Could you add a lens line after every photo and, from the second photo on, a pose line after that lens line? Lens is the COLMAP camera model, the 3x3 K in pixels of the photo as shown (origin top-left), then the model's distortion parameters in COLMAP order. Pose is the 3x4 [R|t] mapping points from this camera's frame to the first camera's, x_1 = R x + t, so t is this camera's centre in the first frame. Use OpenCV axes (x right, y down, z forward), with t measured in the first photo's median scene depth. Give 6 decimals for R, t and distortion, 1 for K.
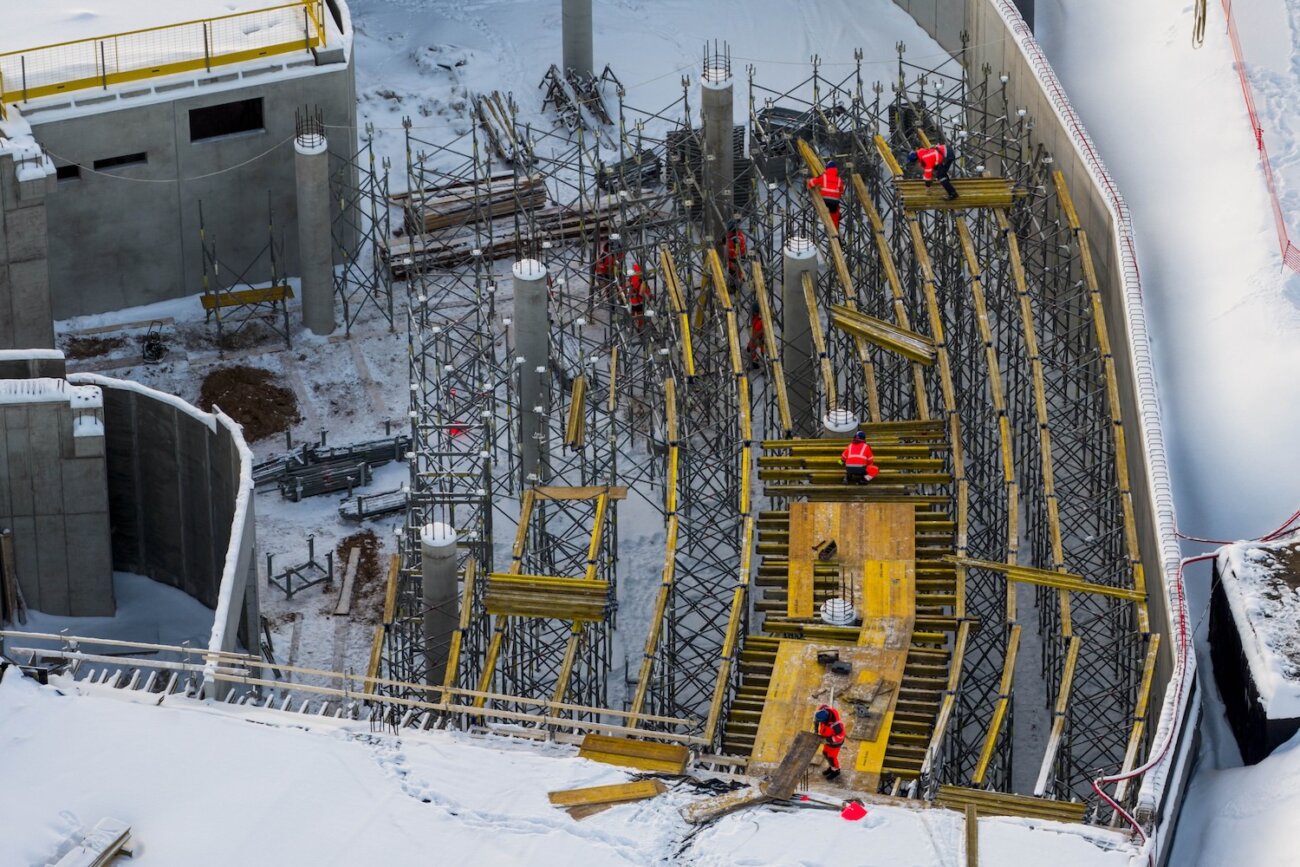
lens RADIAL K [[6167.6, 0, 648.3], [0, 6167.6, 342.1], [0, 0, 1]] dist [0.431046, 5.983190]
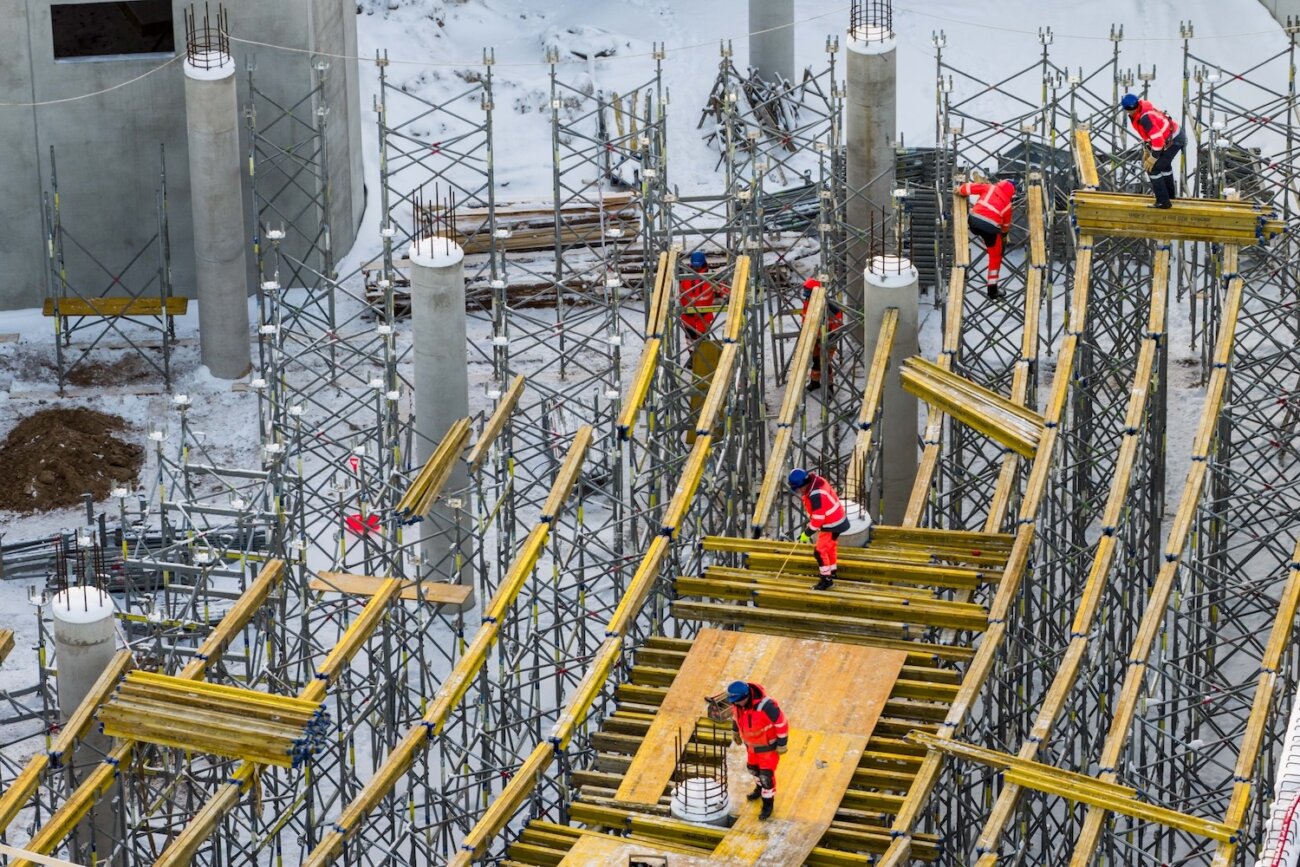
lens RADIAL K [[6084.7, 0, 665.9], [0, 6084.7, 493.9], [0, 0, 1]] dist [0.382133, 6.629805]
pose [[0.974339, 0.103295, -0.199986, 0.133698], [-0.117328, 0.991303, -0.059606, 0.048072], [0.192090, 0.081541, 0.977984, 0.430325]]
